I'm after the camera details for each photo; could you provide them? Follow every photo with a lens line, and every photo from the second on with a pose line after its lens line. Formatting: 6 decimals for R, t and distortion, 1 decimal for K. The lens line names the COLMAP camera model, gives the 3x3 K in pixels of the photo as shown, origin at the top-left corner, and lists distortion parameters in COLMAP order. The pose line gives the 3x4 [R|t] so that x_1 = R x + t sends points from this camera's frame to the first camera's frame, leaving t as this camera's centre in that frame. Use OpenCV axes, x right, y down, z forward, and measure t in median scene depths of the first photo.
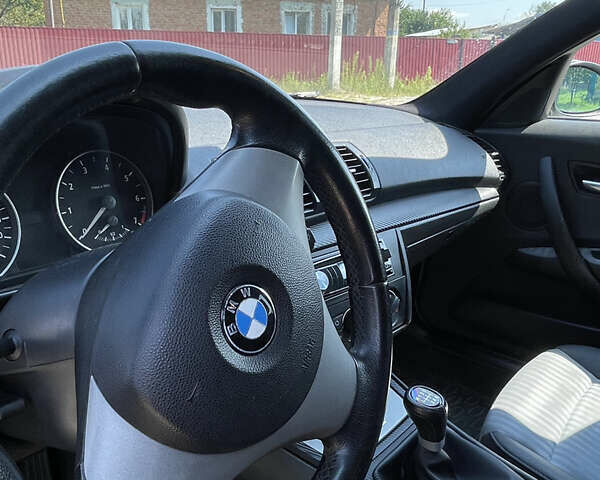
lens RADIAL K [[575.3, 0, 292.4], [0, 575.3, 248.6], [0, 0, 1]] dist [0.064267, -0.160874]
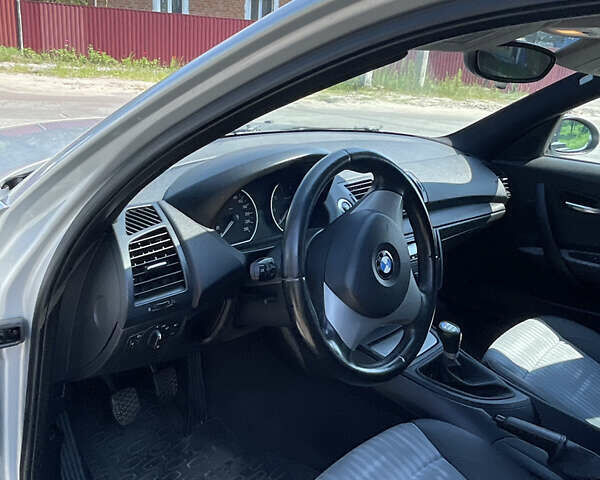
lens RADIAL K [[568.3, 0, 300.0], [0, 568.3, 237.9], [0, 0, 1]] dist [0.152992, -0.436893]
pose [[0.997656, 0.066321, -0.016871, -0.127343], [-0.066235, 0.997788, 0.005609, 0.005791], [0.017206, -0.004478, 0.999842, -0.453080]]
